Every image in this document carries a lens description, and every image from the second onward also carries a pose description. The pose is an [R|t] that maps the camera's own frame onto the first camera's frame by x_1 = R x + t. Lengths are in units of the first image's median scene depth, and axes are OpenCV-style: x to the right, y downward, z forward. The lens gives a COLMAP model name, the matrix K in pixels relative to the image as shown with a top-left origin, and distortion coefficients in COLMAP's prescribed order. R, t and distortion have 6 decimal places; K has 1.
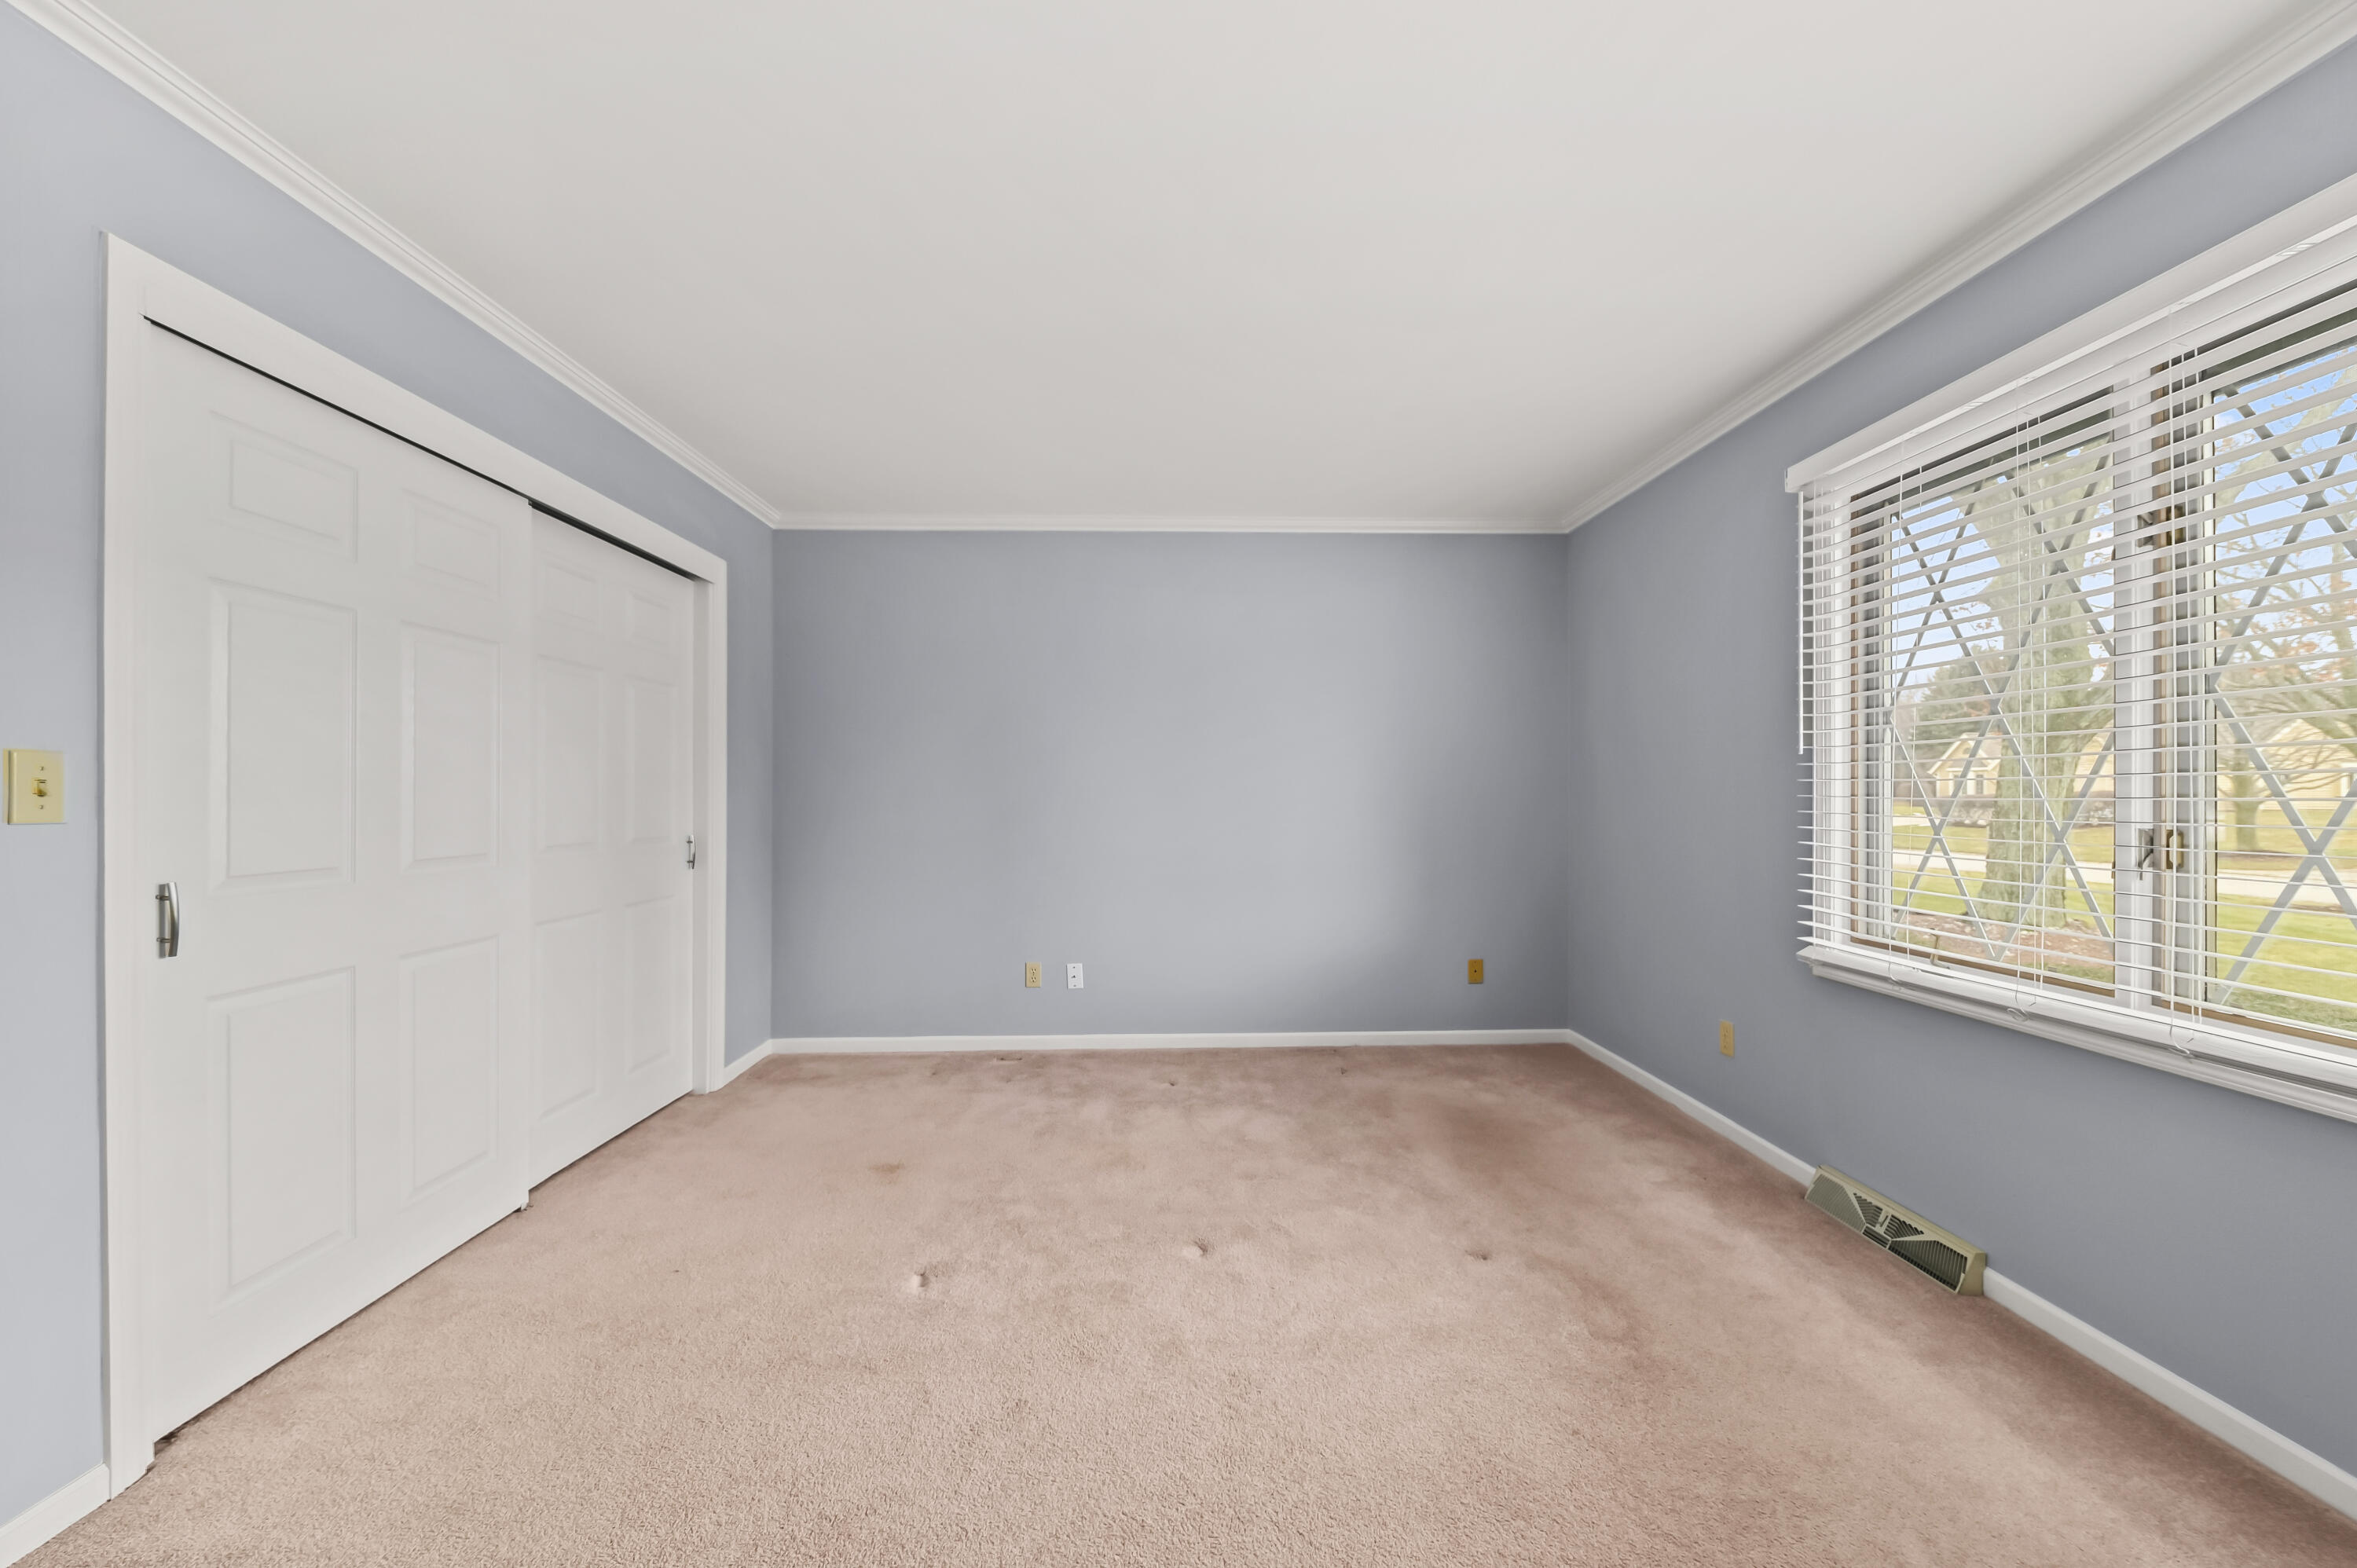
lens RADIAL K [[825.5, 0, 1173.0], [0, 825.5, 795.3], [0, 0, 1]] dist [0.001400, -0.000126]
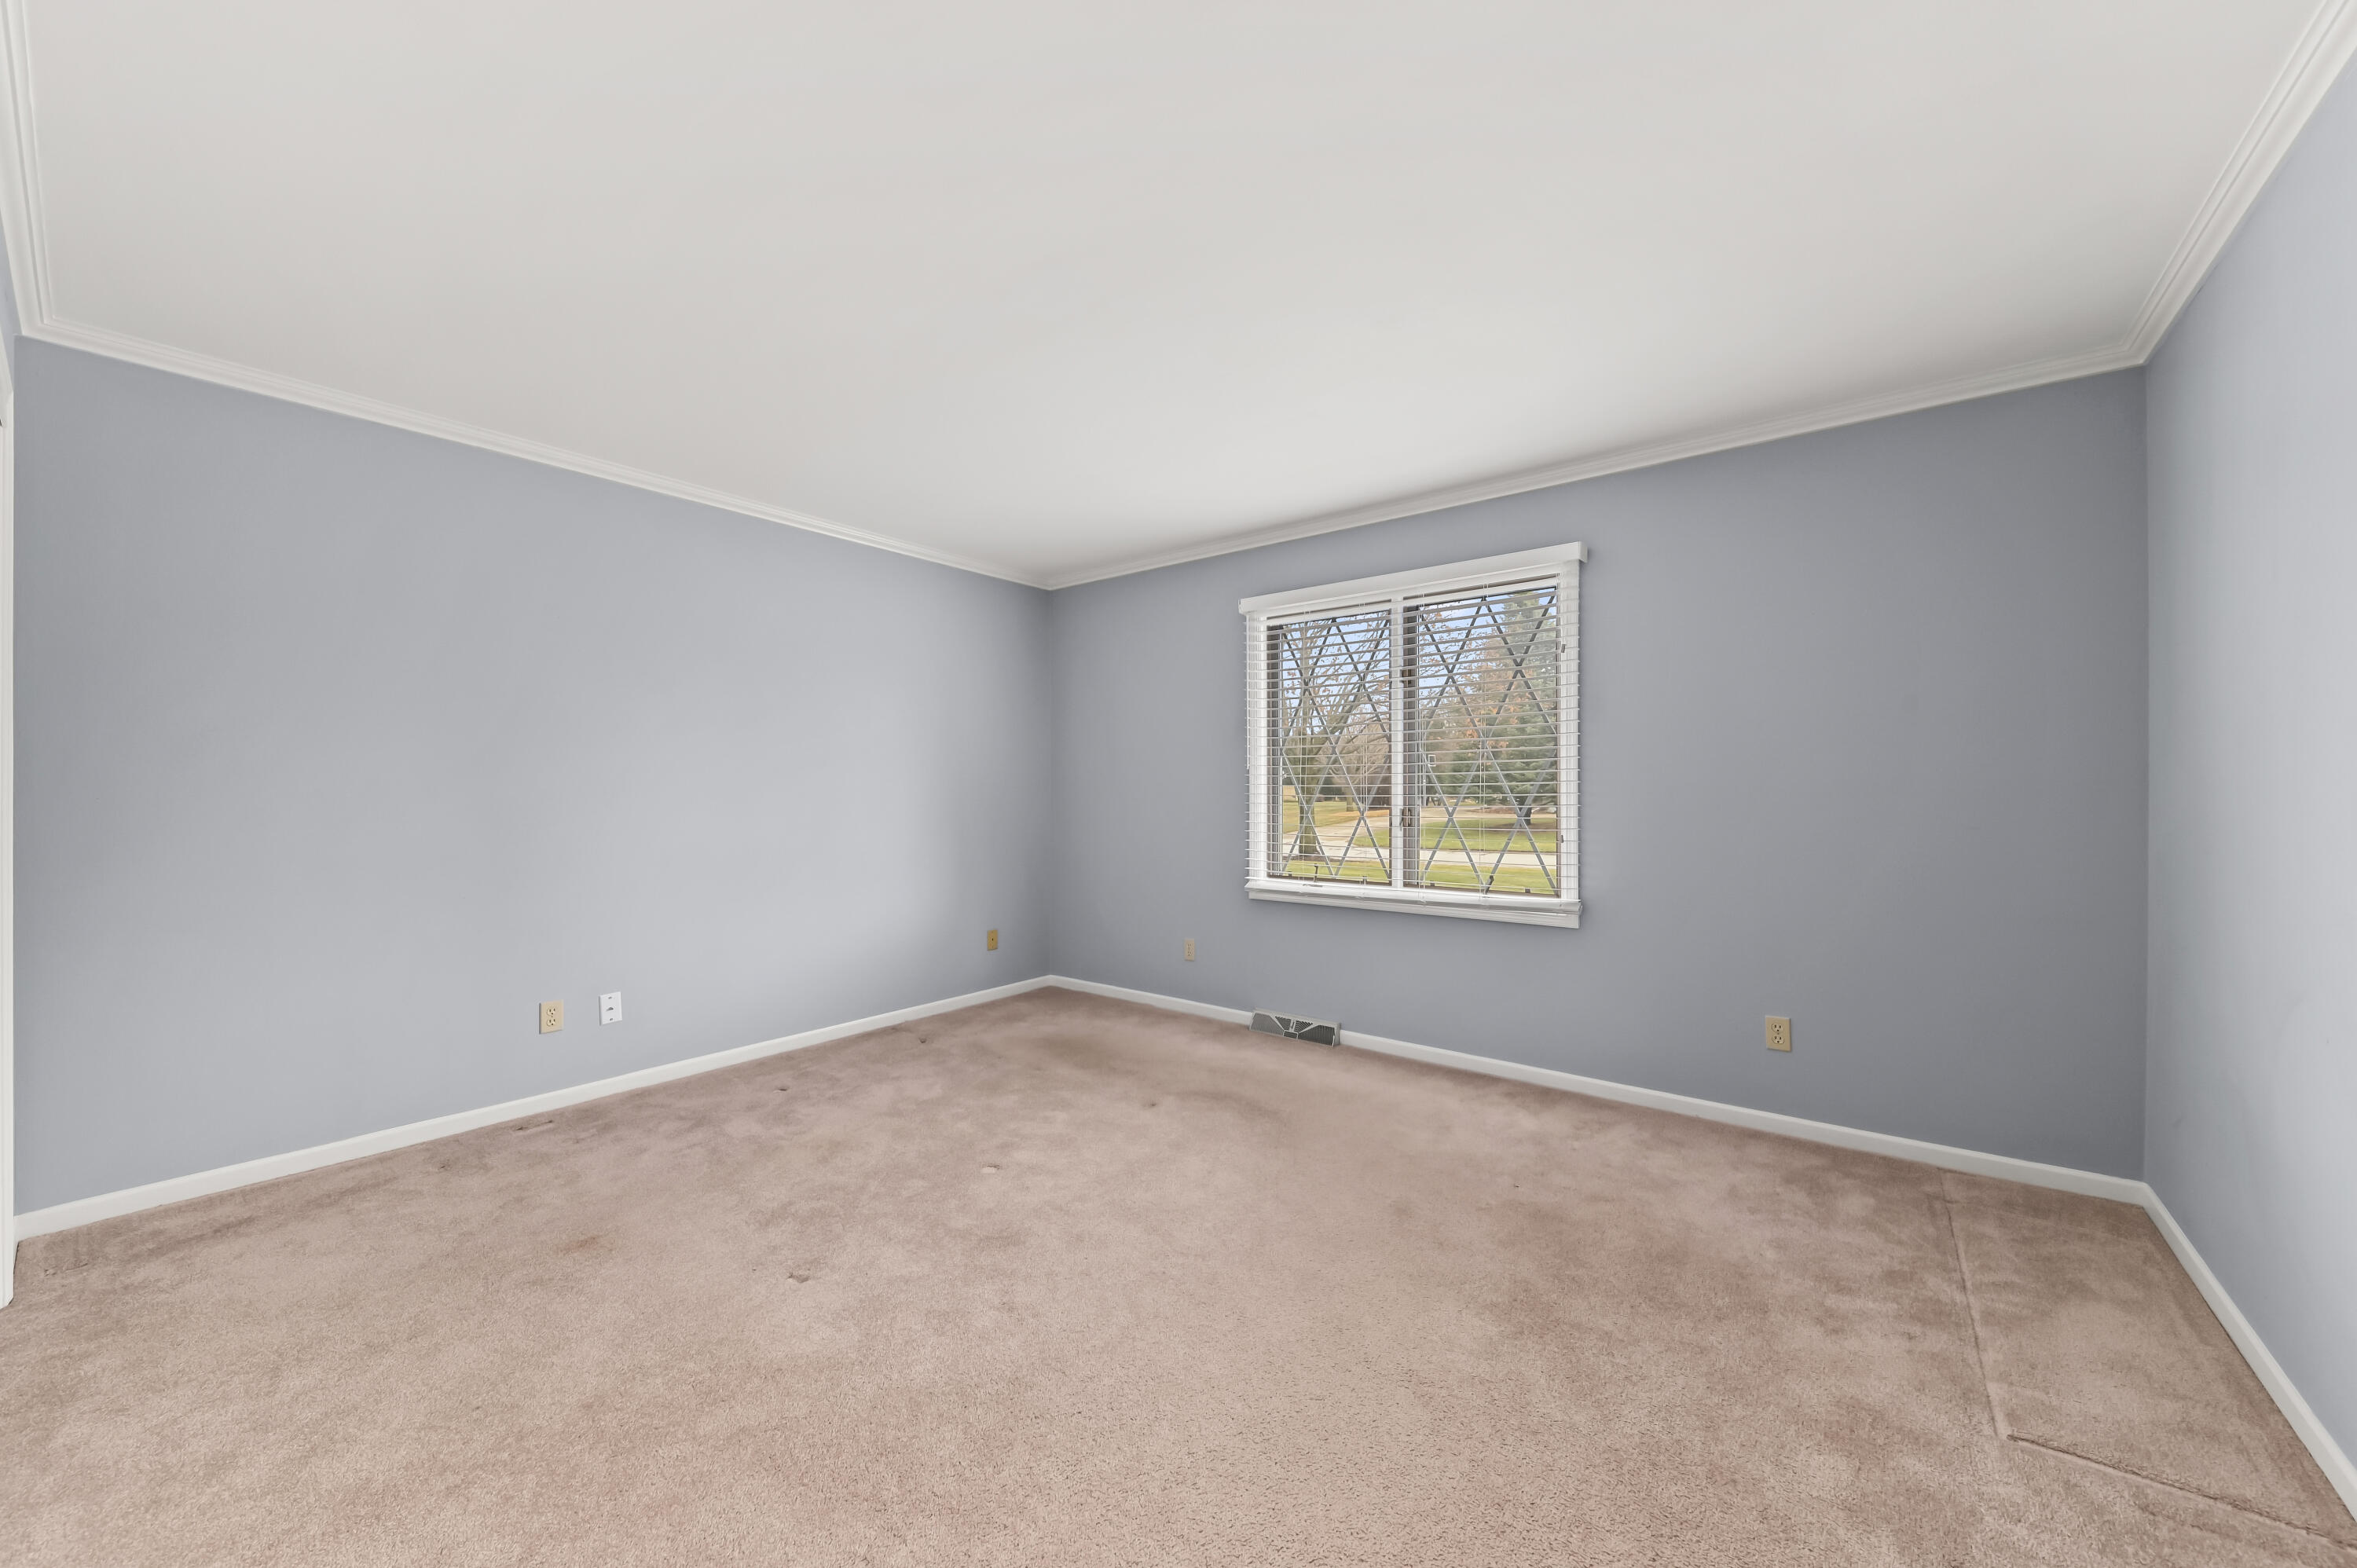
lens RADIAL K [[871.8, 0, 1182.8], [0, 871.8, 788.5], [0, 0, 1]] dist [-0.003860, -0.001003]
pose [[0.625757, 0.004500, 0.780005, -0.576659], [0.000452, 0.999981, -0.006131, 0.000850], [-0.780018, 0.004189, 0.625744, -0.016177]]
